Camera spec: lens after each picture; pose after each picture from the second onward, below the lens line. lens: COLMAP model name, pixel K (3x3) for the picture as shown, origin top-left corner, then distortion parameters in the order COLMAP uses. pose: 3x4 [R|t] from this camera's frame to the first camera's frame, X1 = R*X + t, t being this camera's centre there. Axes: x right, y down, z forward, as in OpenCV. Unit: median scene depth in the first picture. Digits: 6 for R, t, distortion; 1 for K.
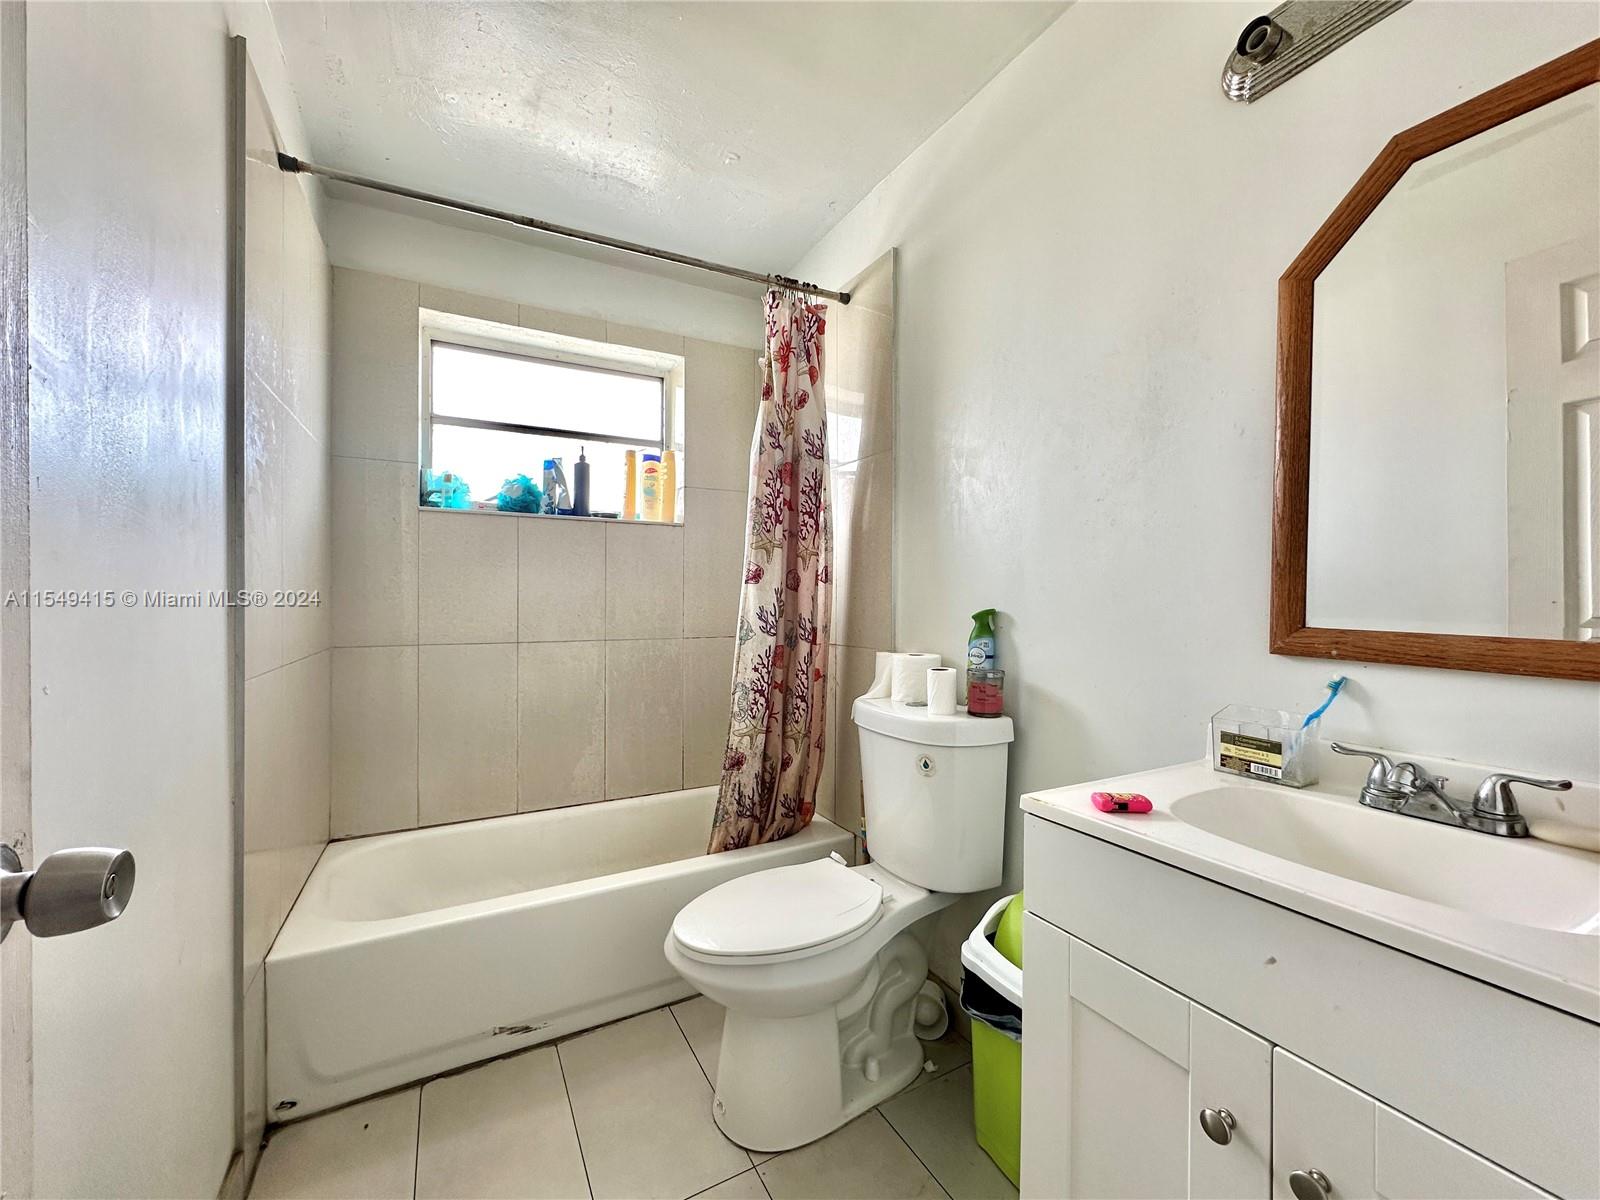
lens RADIAL K [[642.4, 0, 806.9], [0, 642.4, 601.5], [0, 0, 1]] dist [-0.000137, -0.000425]
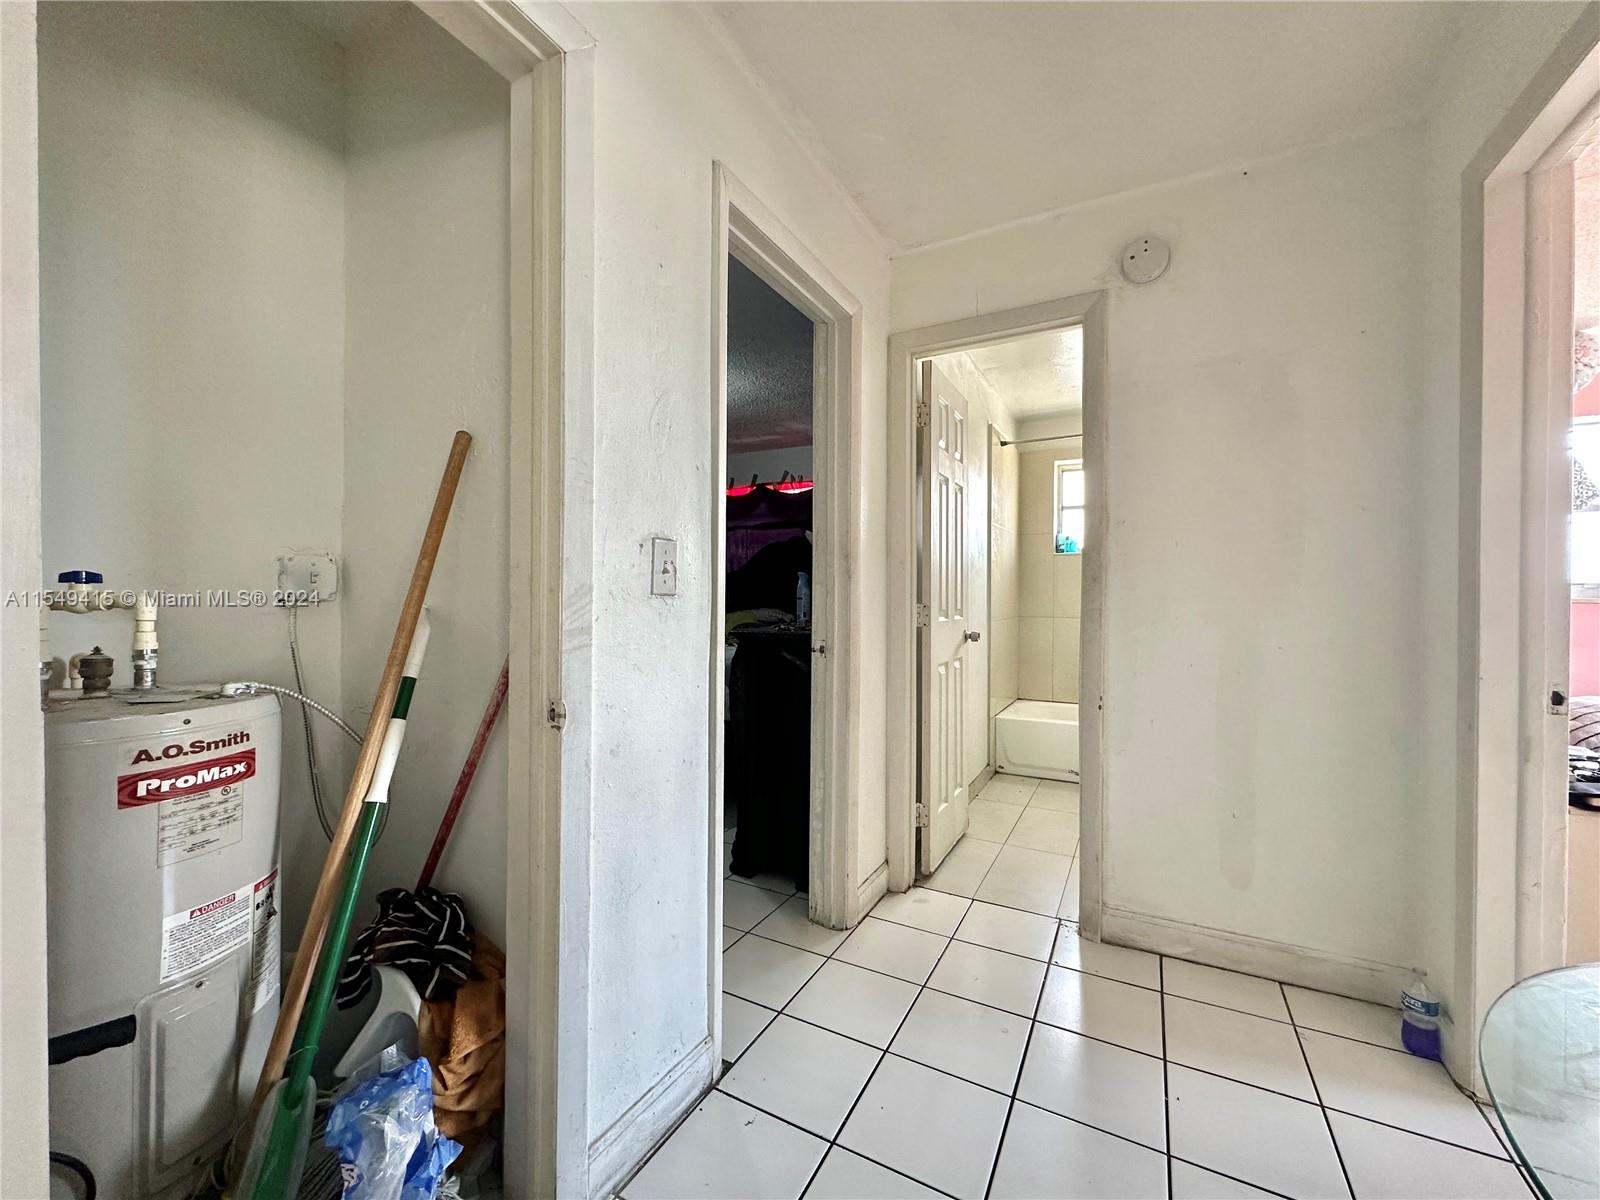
lens RADIAL K [[642.4, 0, 805.6], [0, 642.4, 601.2], [0, 0, 1]] dist [-0.000137, -0.000425]
pose [[0.548791, 0.008564, -0.835916, 1.084149], [-0.003641, 0.999963, 0.007855, -0.007219], [0.835952, -0.001267, 0.548801, -1.282186]]
